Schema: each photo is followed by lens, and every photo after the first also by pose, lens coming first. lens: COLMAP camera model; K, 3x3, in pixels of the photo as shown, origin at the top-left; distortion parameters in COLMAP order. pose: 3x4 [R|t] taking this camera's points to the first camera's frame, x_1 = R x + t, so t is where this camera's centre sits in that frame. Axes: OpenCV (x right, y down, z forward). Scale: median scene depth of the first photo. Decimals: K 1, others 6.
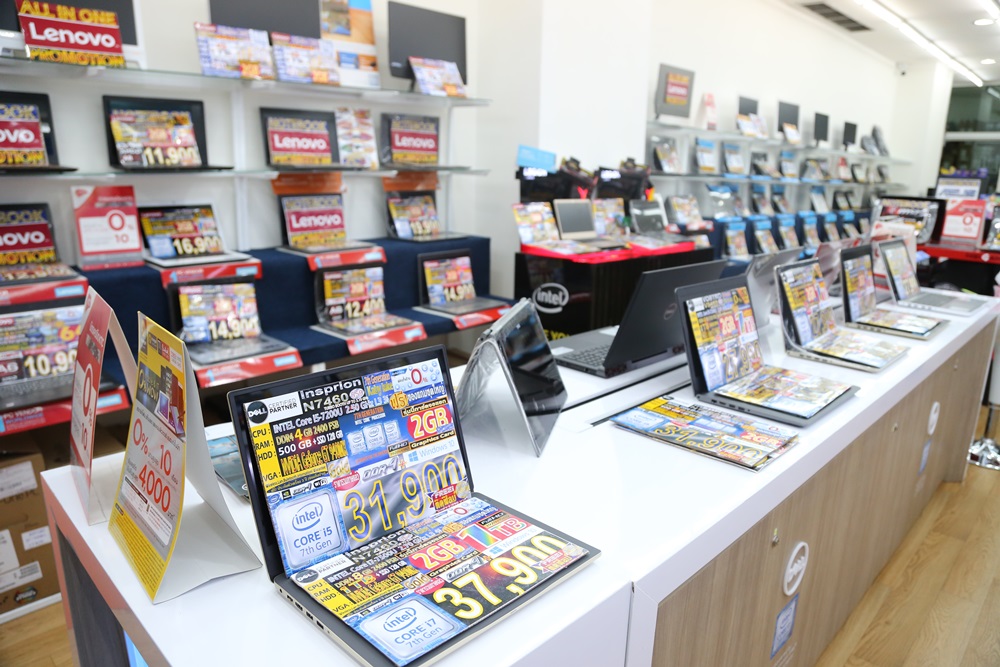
lens RADIAL K [[681.6, 0, 500.0], [0, 681.6, 333.5], [0, 0, 1]] dist [-0.134319, 0.077910]
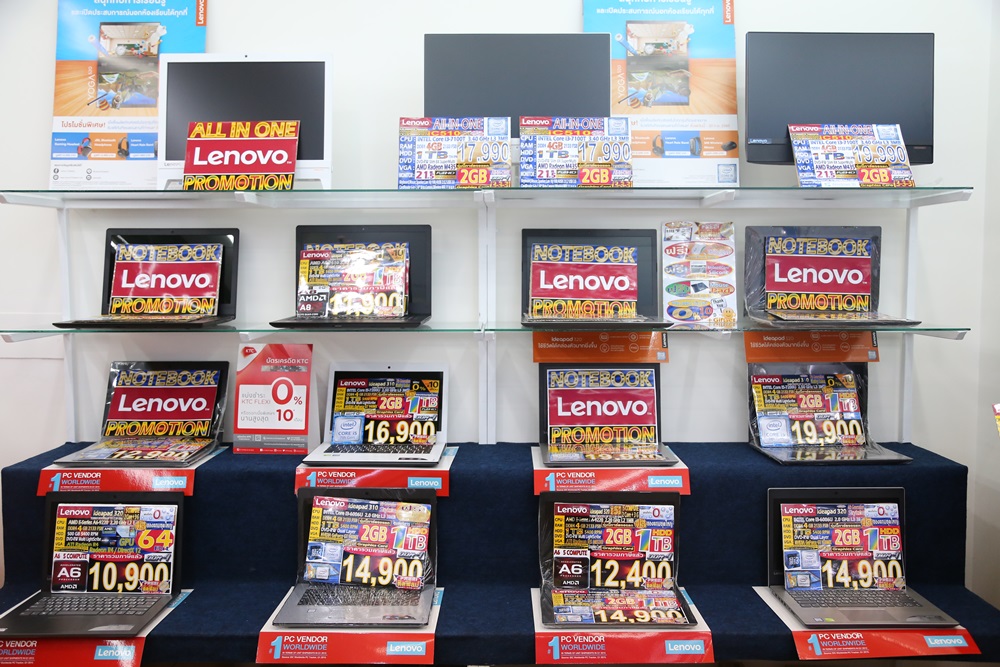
lens RADIAL K [[853.5, 0, 500.0], [0, 853.5, 333.5], [0, 0, 1]] dist [-0.059160, 0.115408]
pose [[0.689786, 0.017203, -0.723809, 0.231497], [-0.162356, 0.977933, -0.131482, -0.124374], [0.705575, 0.208209, 0.677358, 0.426000]]
